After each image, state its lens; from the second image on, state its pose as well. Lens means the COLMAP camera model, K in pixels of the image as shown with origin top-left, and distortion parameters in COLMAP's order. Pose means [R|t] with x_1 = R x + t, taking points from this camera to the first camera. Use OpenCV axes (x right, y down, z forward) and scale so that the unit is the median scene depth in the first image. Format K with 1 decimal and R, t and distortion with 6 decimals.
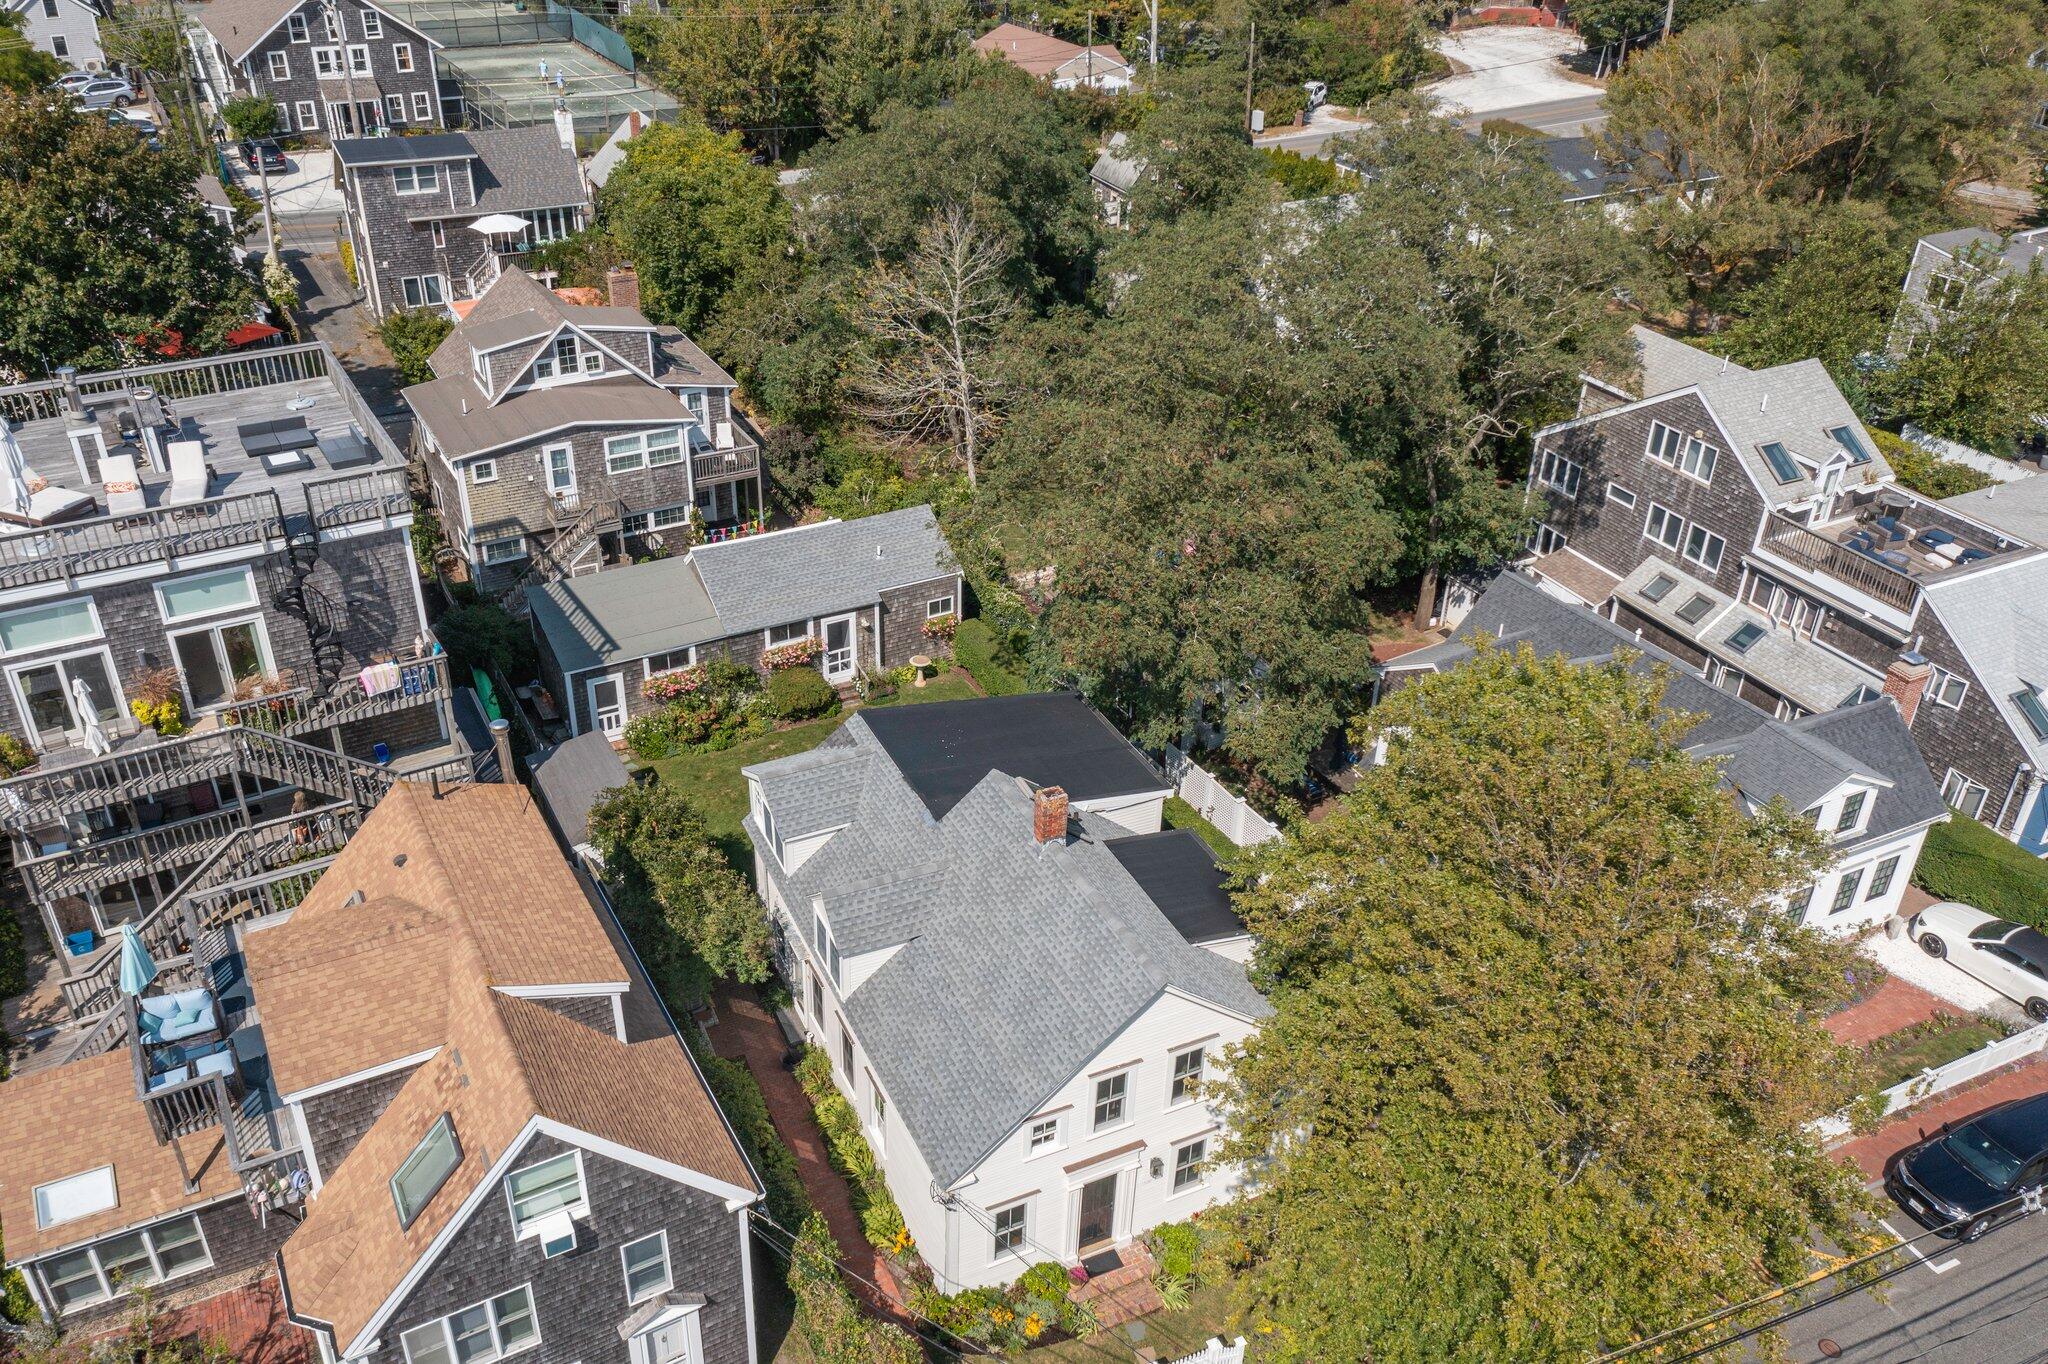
lens RADIAL K [[1600.9, 0, 1024.0], [0, 1600.9, 682.0], [0, 0, 1]] dist [-0.008459, 0.068136]
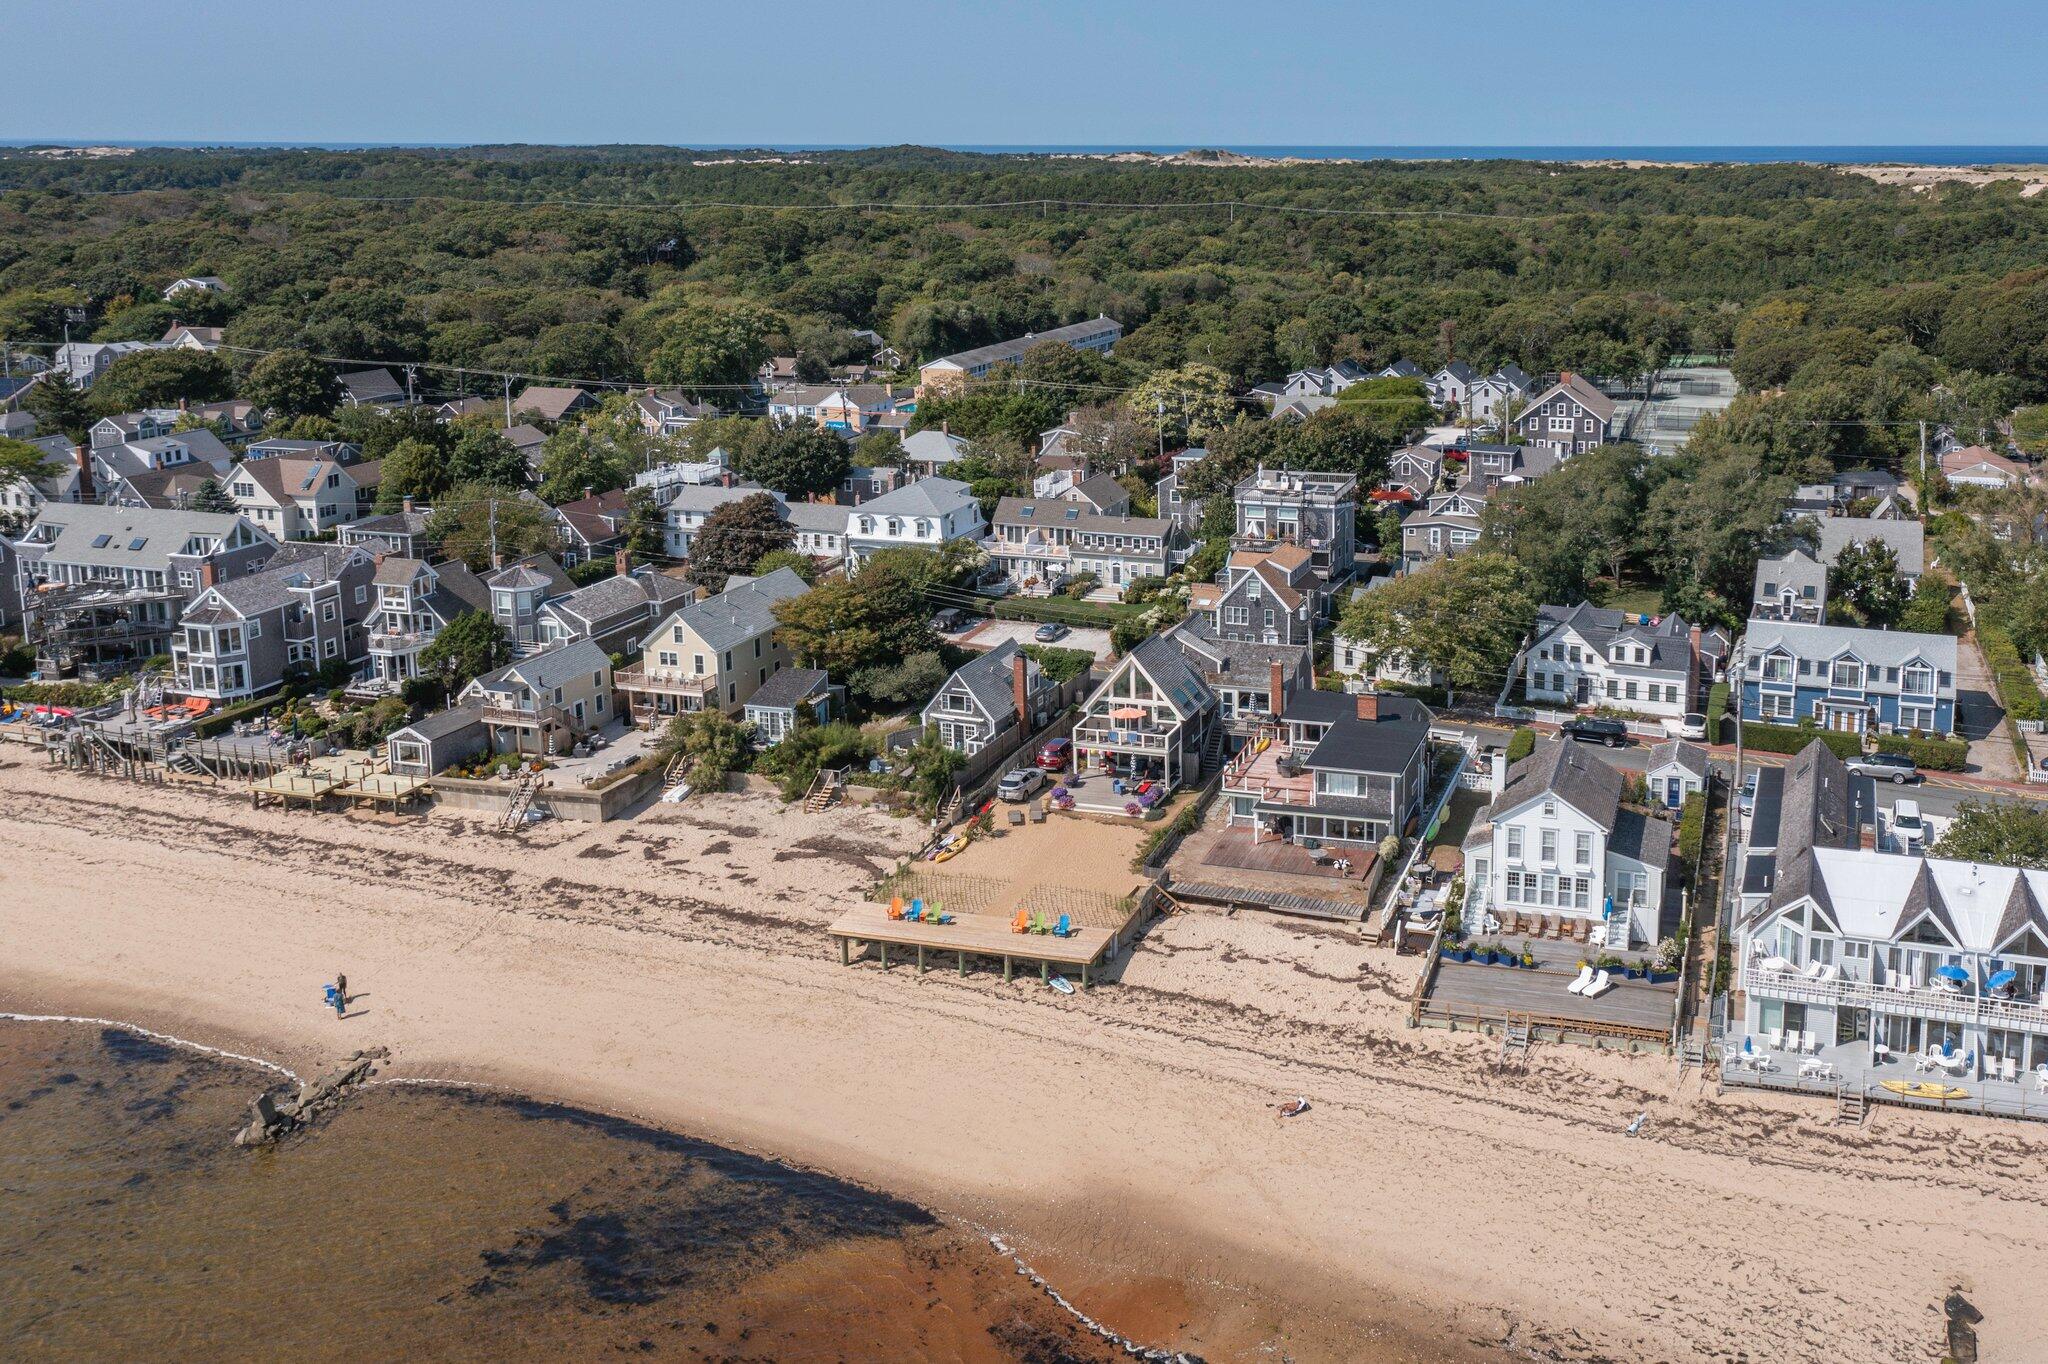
lens RADIAL K [[1751.2, 0, 1338.5], [0, 1751.2, 558.1], [0, 0, 1]] dist [0.004970, 0.009320]
pose [[0.712325, 0.139527, -0.687841, 1.857058], [-0.351210, 0.919372, -0.177218, 0.552205], [0.607656, 0.367813, 0.703895, -1.415405]]
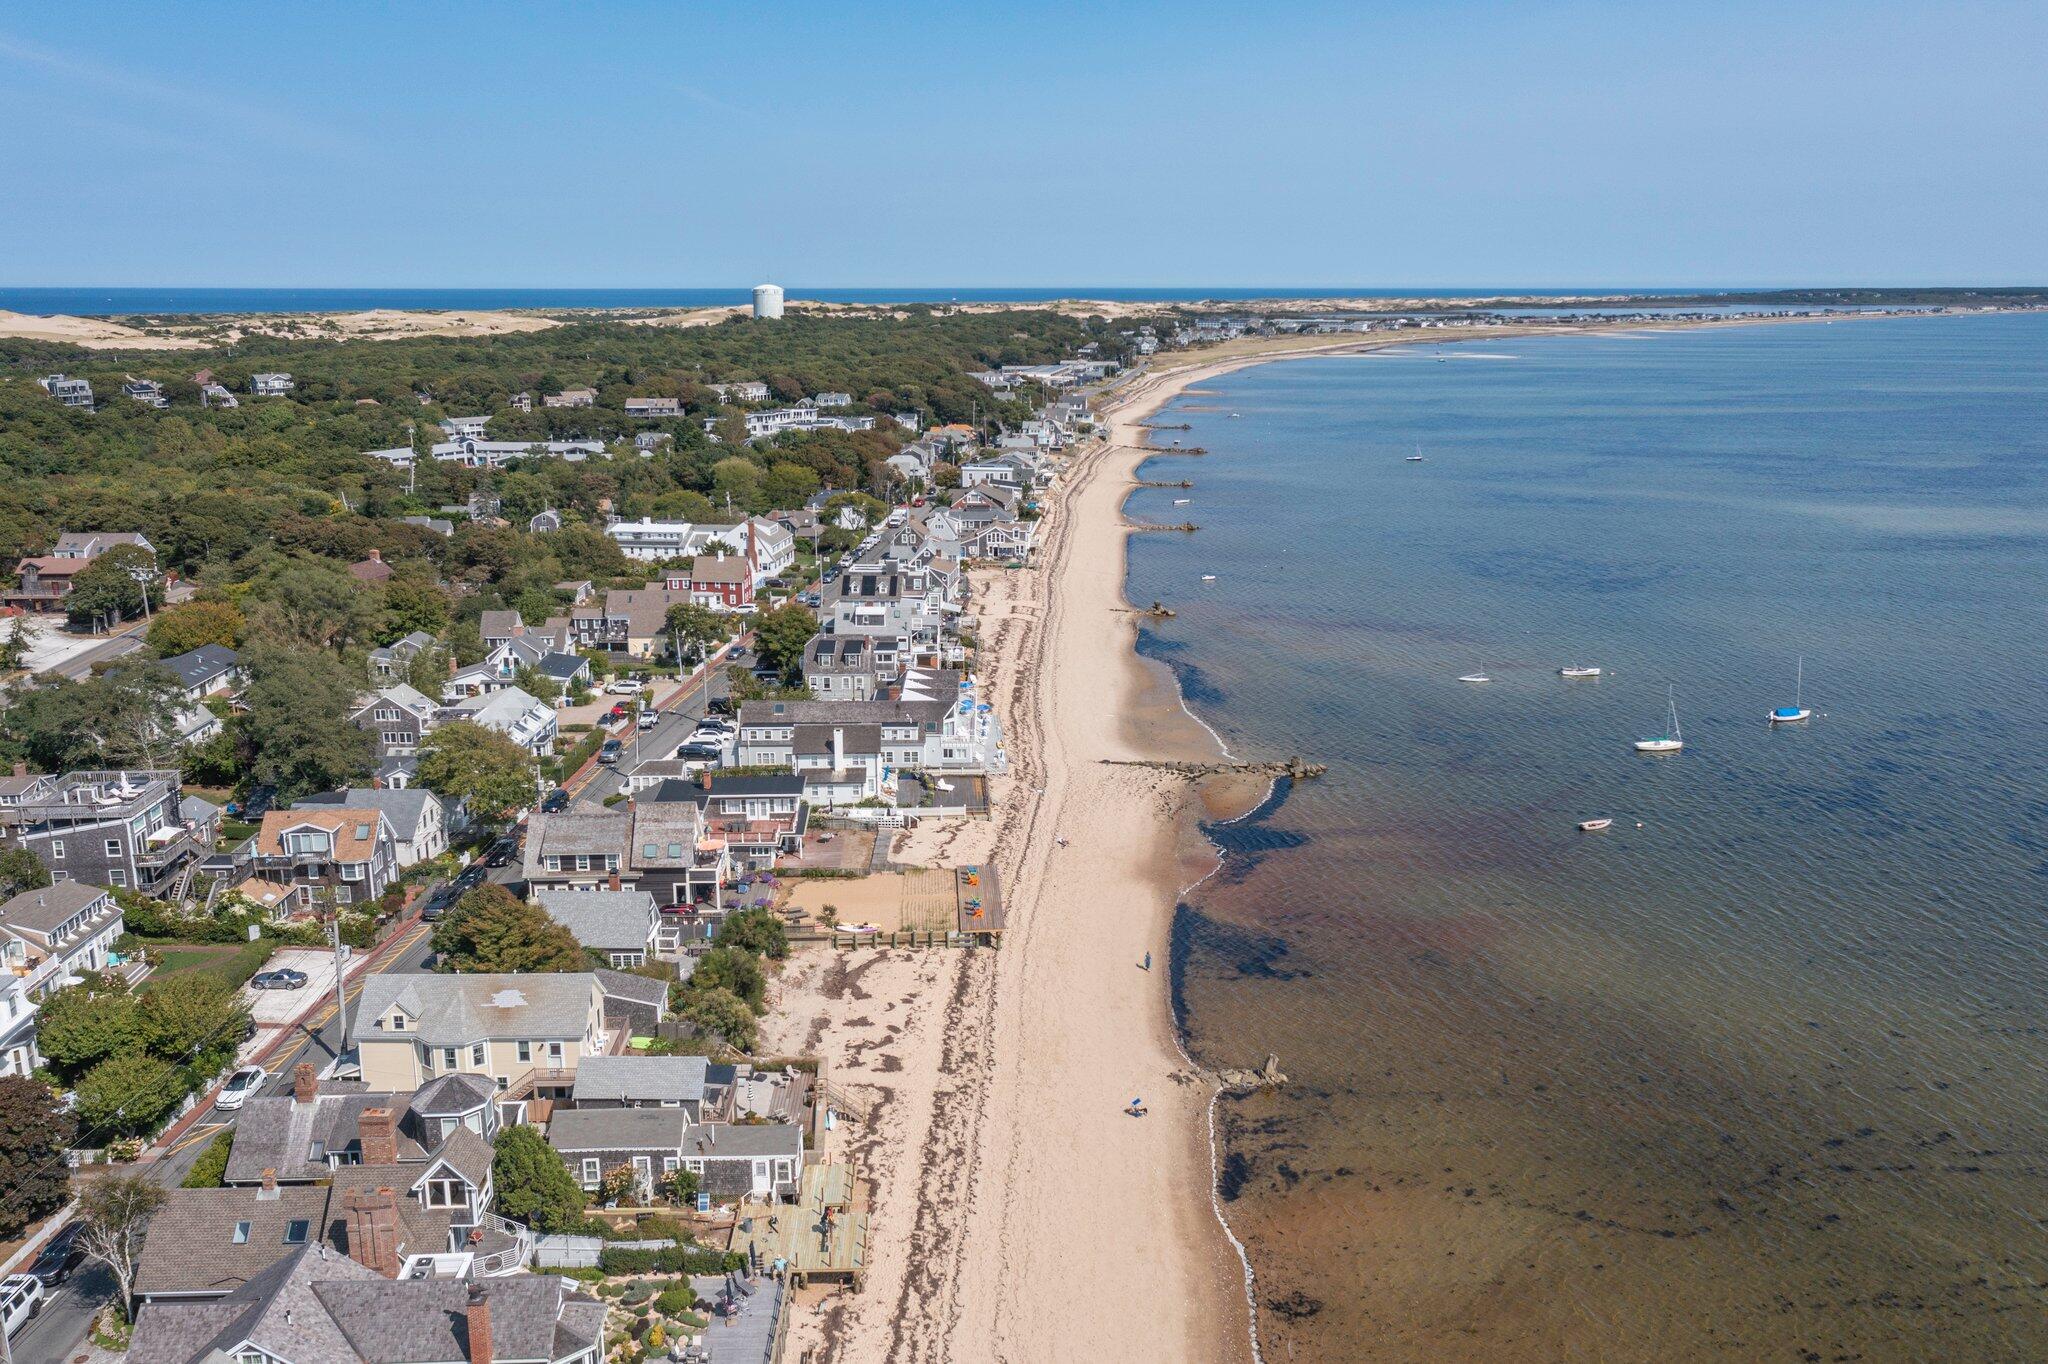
lens RADIAL K [[1629.2, 0, 1024.0], [0, 1629.2, 682.0], [0, 0, 1]] dist [-0.026068, 0.071029]
pose [[0.459083, -0.233749, 0.857091, -1.915669], [0.468580, 0.883364, -0.010071, 0.464291], [-0.754769, 0.406239, 0.515067, -1.833599]]
